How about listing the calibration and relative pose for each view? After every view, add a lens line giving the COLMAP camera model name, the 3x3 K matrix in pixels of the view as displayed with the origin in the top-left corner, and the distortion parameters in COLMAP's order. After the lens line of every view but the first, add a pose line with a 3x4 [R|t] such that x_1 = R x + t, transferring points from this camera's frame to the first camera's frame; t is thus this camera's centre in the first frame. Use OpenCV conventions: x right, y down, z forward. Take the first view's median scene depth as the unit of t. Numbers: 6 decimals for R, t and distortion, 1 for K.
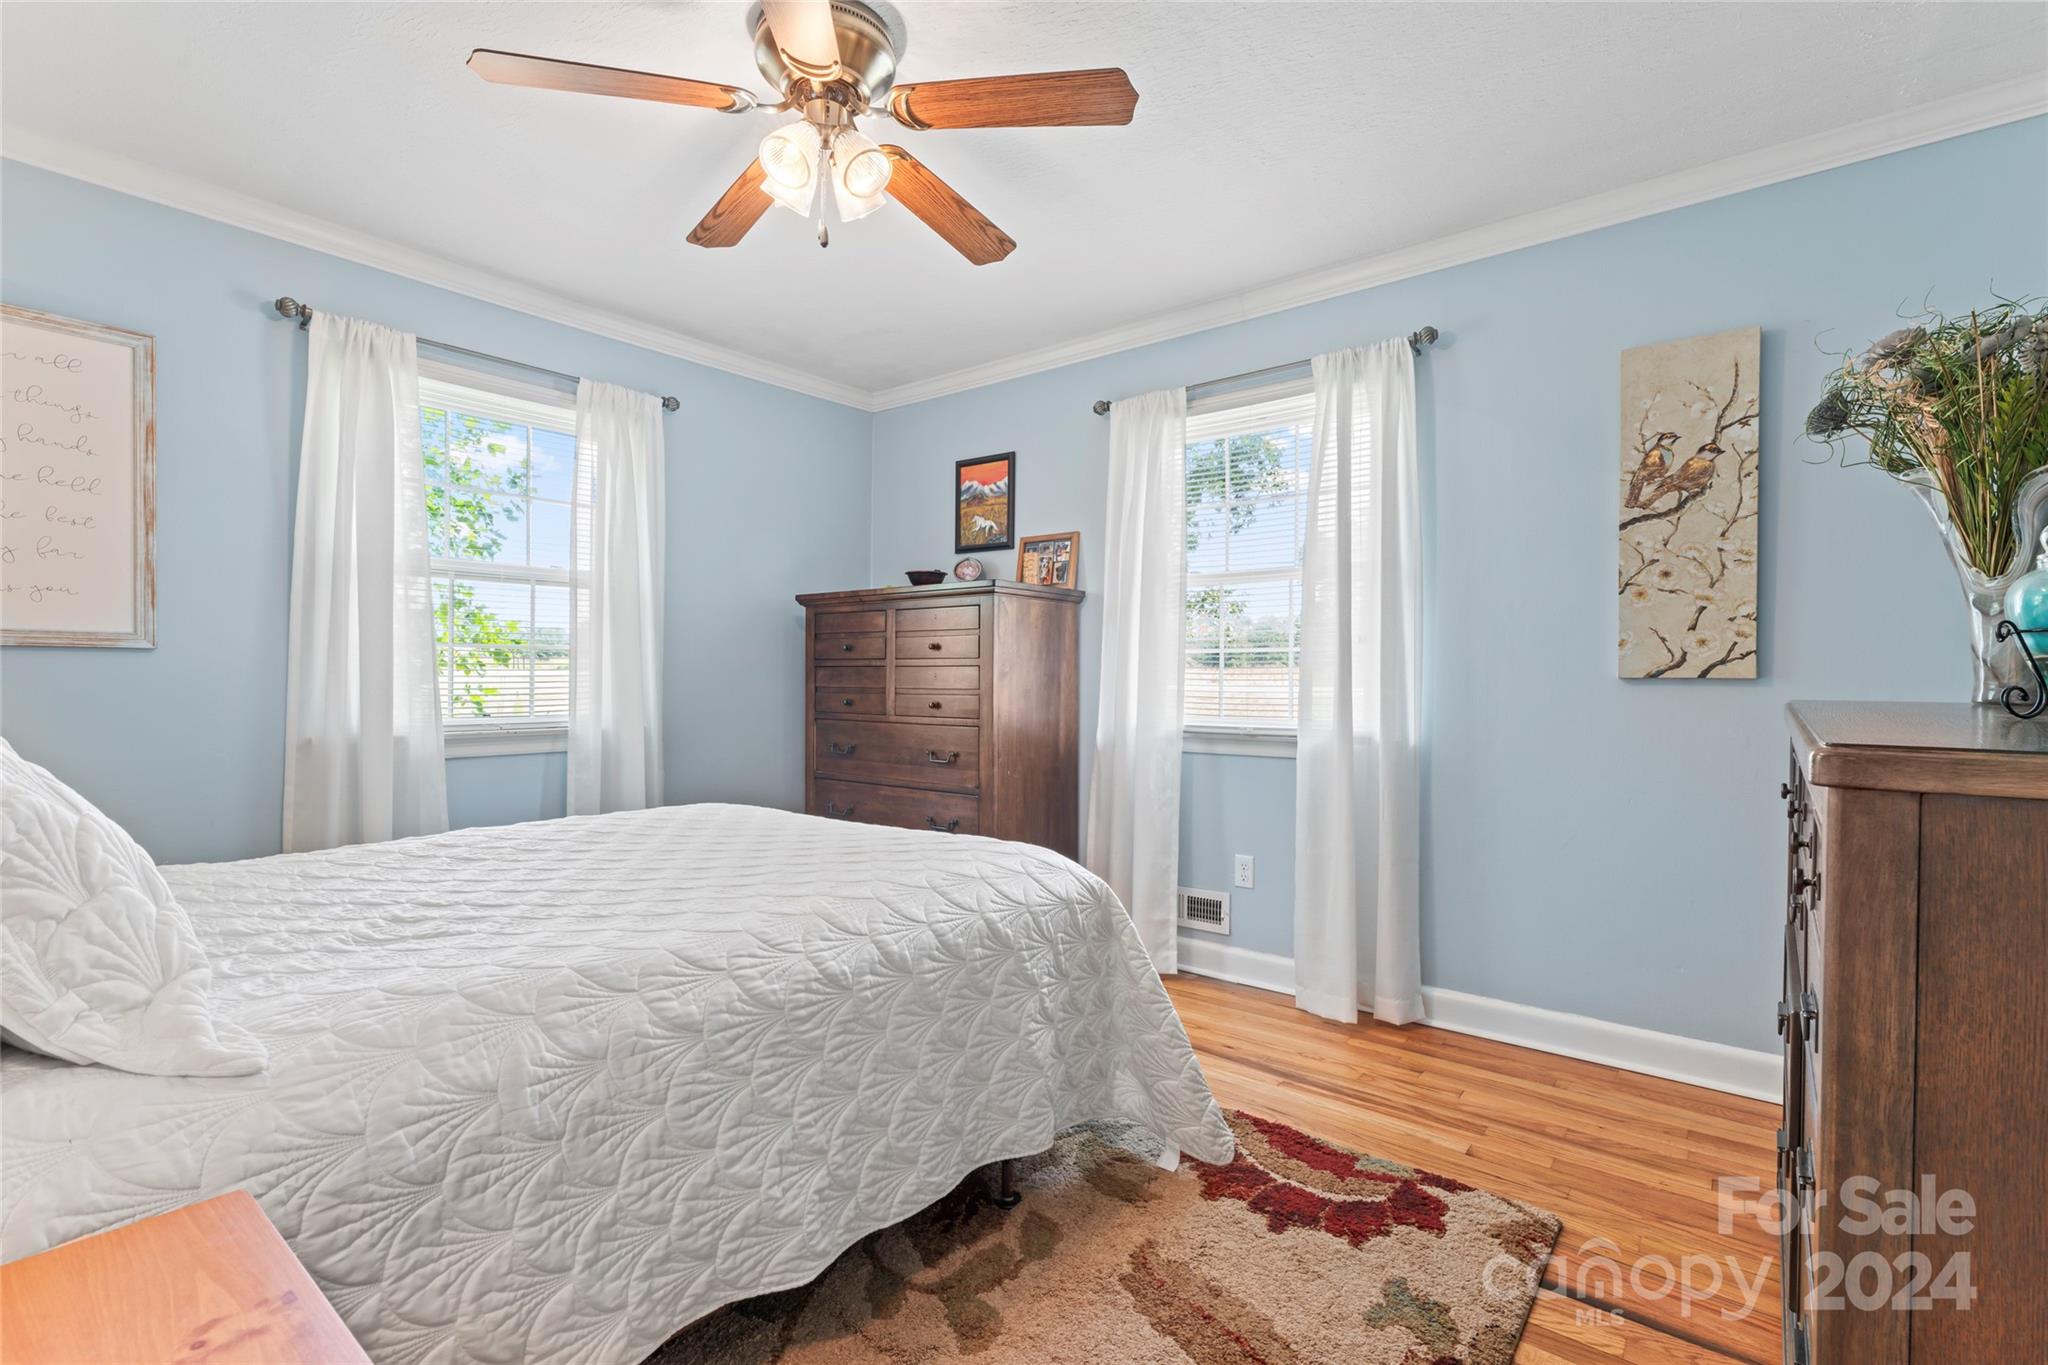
lens RADIAL K [[916.9, 0, 1025.6], [0, 916.9, 674.5], [0, 0, 1]] dist [-0.004686, 0.001494]
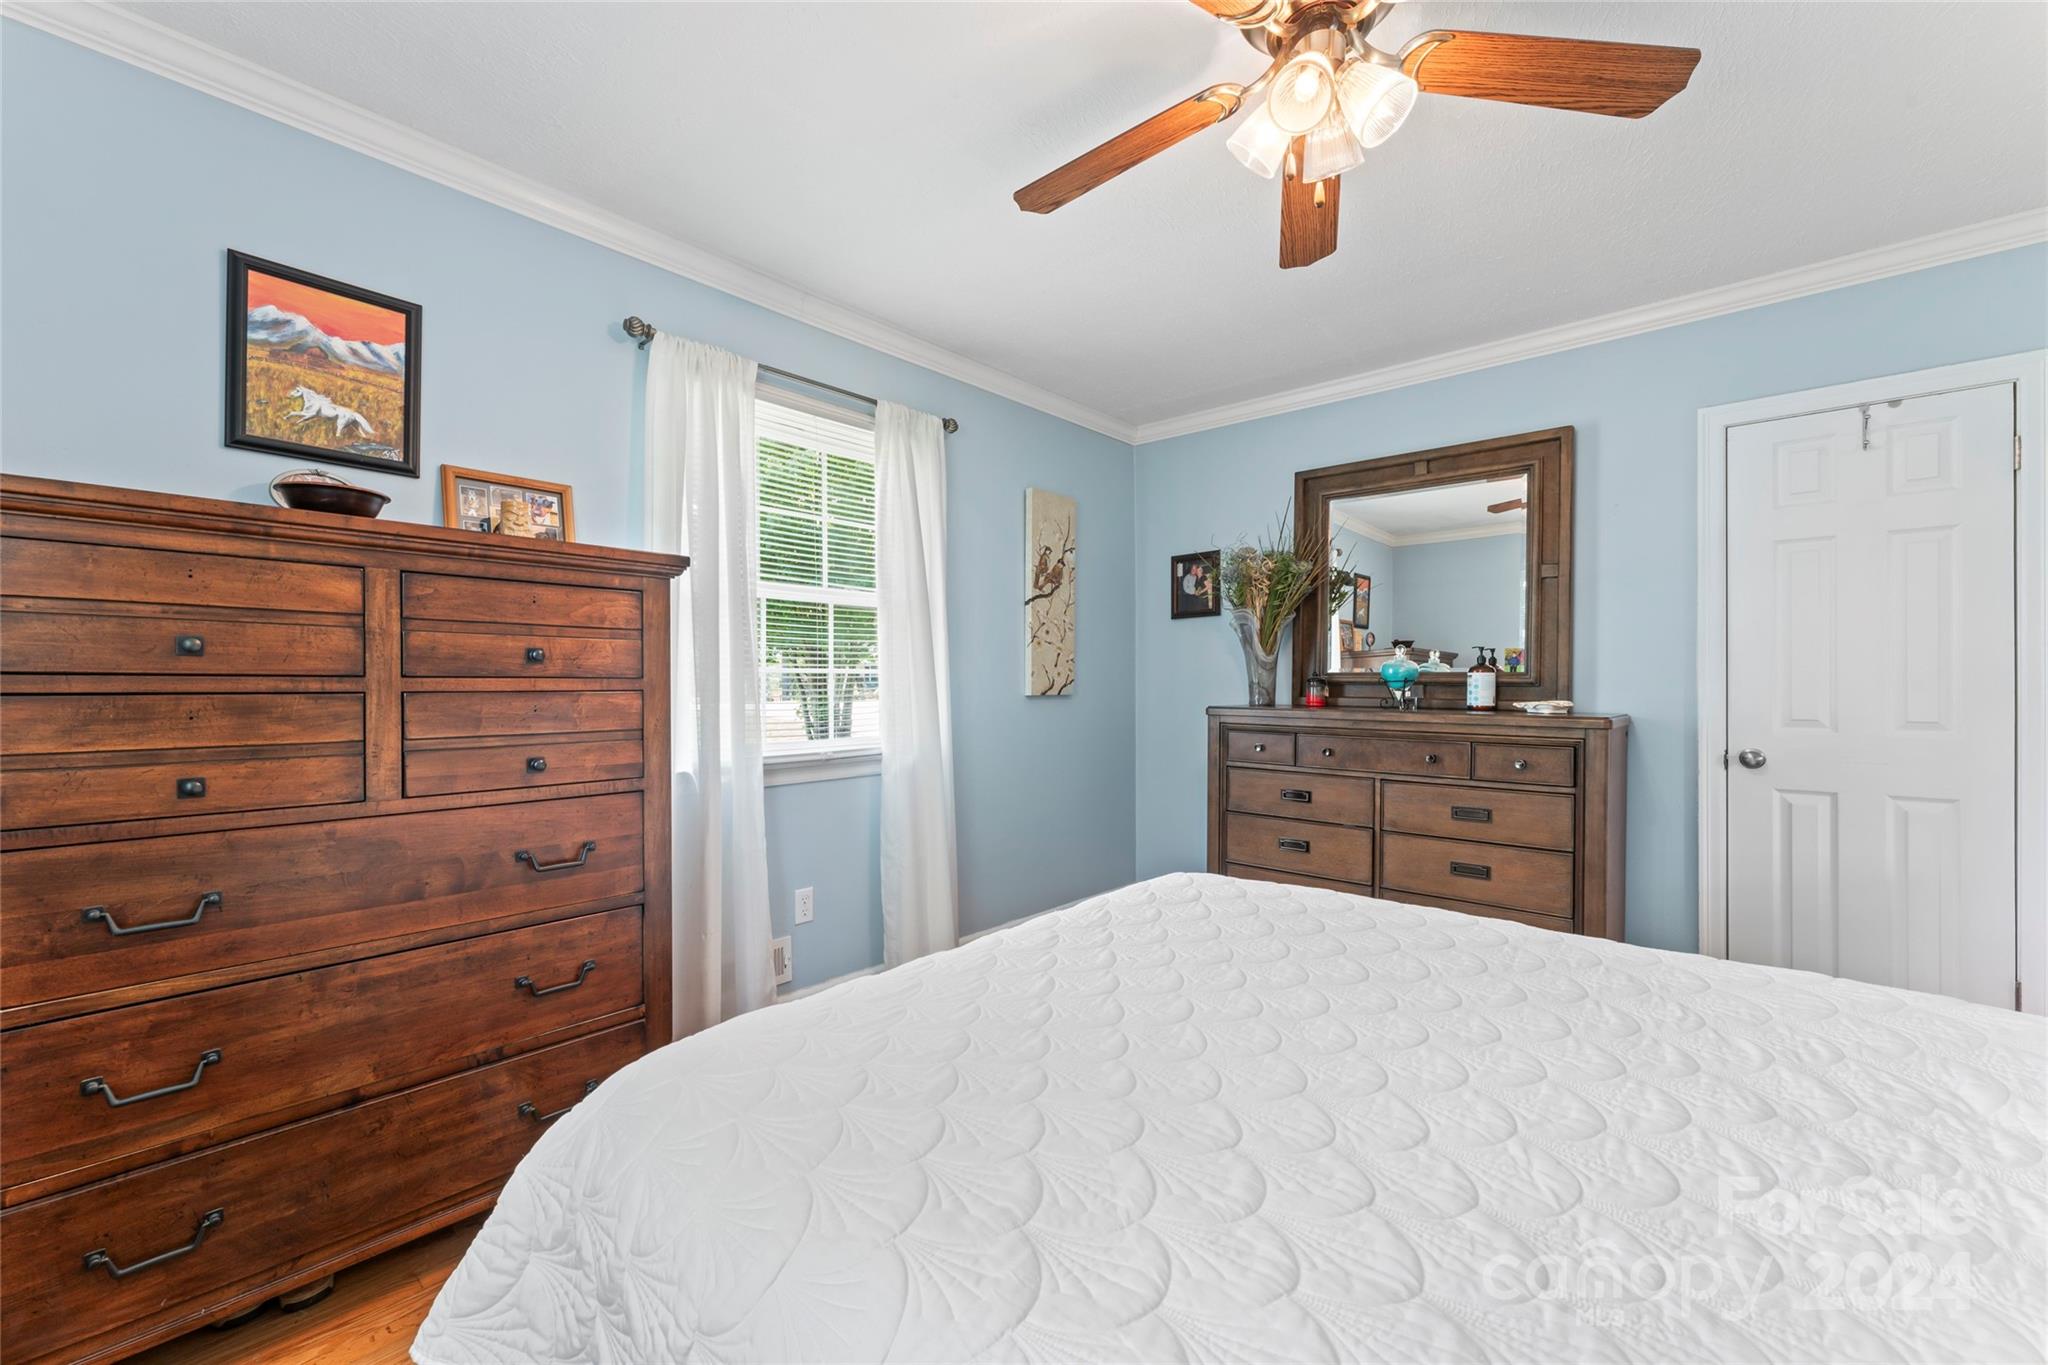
lens RADIAL K [[816.2, 0, 1016.7], [0, 816.2, 680.7], [0, 0, 1]] dist [-0.003809, -0.000002]
pose [[0.067558, 0.000295, 0.997715, -0.553789], [-0.000705, 1.000000, -0.000248, -0.015712], [-0.997715, -0.000687, 0.067558, 0.687391]]
